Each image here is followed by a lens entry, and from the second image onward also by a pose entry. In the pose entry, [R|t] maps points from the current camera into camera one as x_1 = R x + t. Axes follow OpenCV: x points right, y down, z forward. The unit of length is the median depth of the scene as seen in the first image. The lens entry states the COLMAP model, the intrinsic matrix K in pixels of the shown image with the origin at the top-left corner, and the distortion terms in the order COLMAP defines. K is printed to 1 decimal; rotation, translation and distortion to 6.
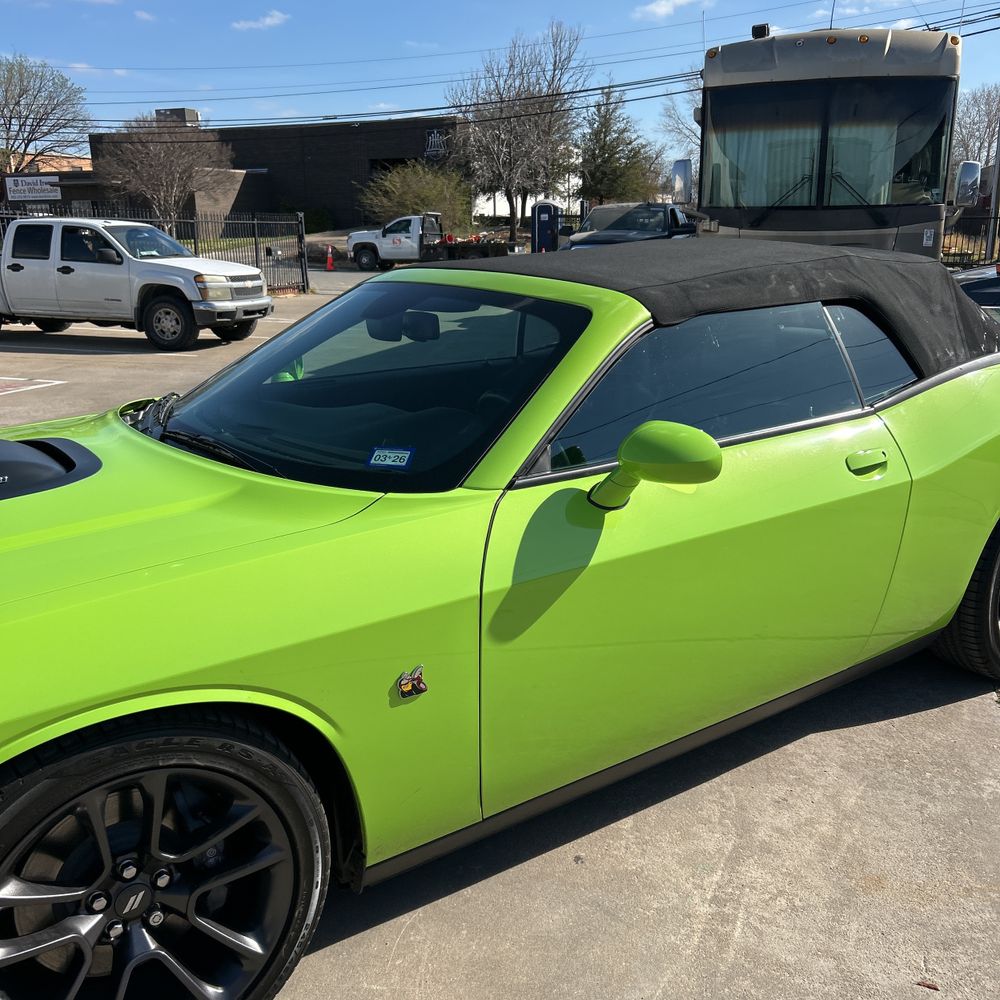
lens RADIAL K [[994.3, 0, 510.8], [0, 994.3, 505.7], [0, 0, 1]] dist [0.016298, -0.008733]
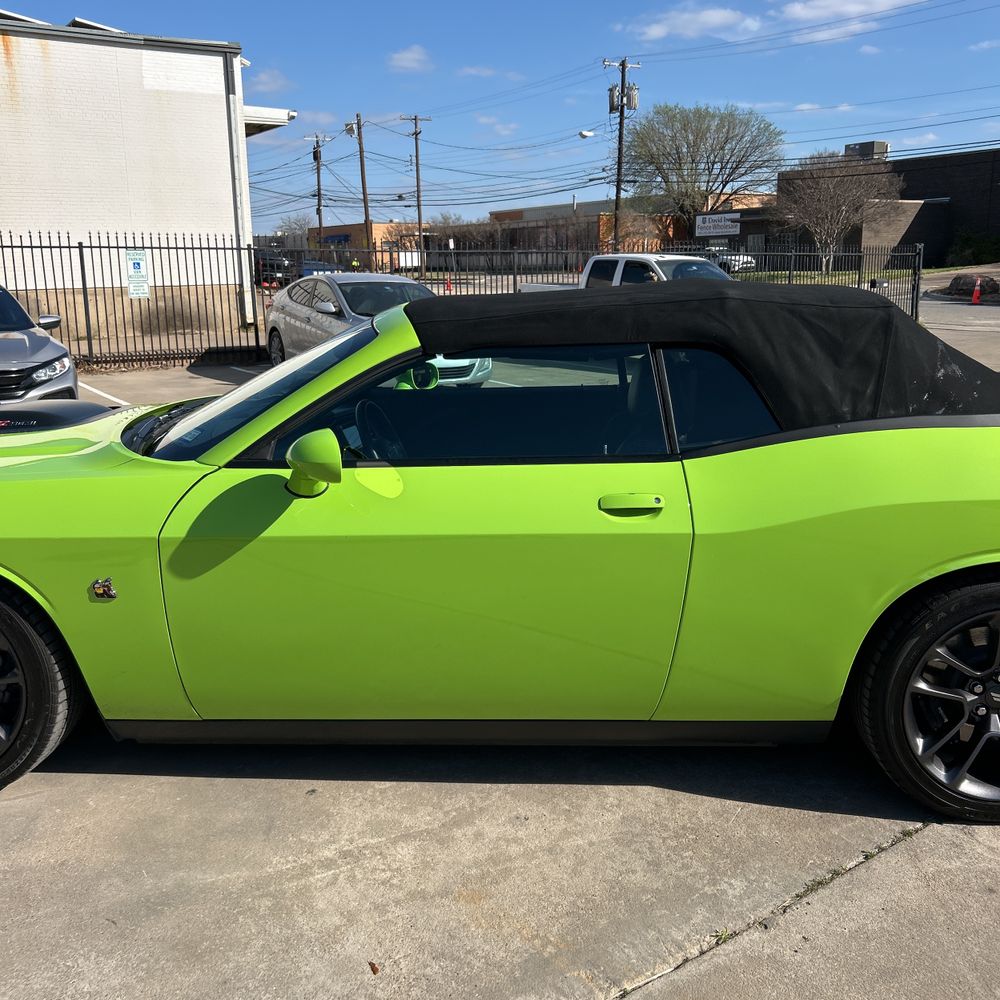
lens RADIAL K [[996.3, 0, 500.0], [0, 996.3, 500.0], [0, 0, 1]] dist [0.014213, -0.008334]
pose [[0.787515, 0.140699, -0.600020, 0.215084], [-0.161695, 0.986655, 0.019140, -0.011716], [0.594705, 0.081947, 0.799756, 0.035000]]
